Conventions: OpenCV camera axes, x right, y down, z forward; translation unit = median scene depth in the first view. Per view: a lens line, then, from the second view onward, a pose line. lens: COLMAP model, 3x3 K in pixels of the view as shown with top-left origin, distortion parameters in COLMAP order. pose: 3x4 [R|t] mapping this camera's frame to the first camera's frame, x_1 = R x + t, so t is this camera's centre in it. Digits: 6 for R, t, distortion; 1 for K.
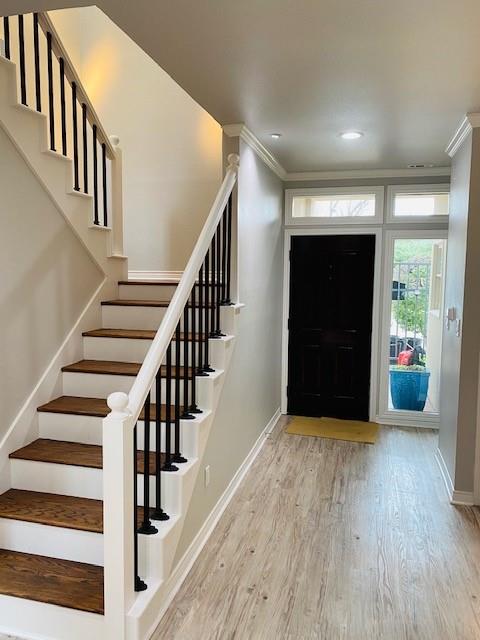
lens RADIAL K [[486.9, 0, 240.3], [0, 486.9, 318.5], [0, 0, 1]] dist [0.041287, -0.041736]
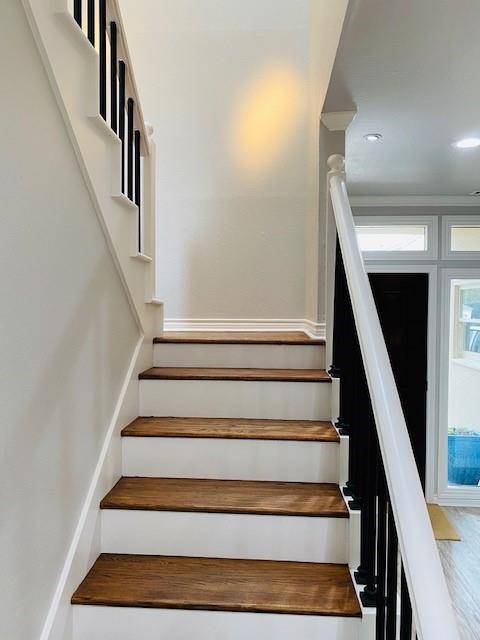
lens RADIAL K [[486.9, 0, 239.5], [0, 486.9, 322.1], [0, 0, 1]] dist [0.041287, -0.041736]
pose [[0.984379, -0.004111, 0.176012, -0.242981], [0.015988, 0.997684, -0.066113, -0.051085], [-0.175332, 0.067894, 0.982165, 0.323145]]
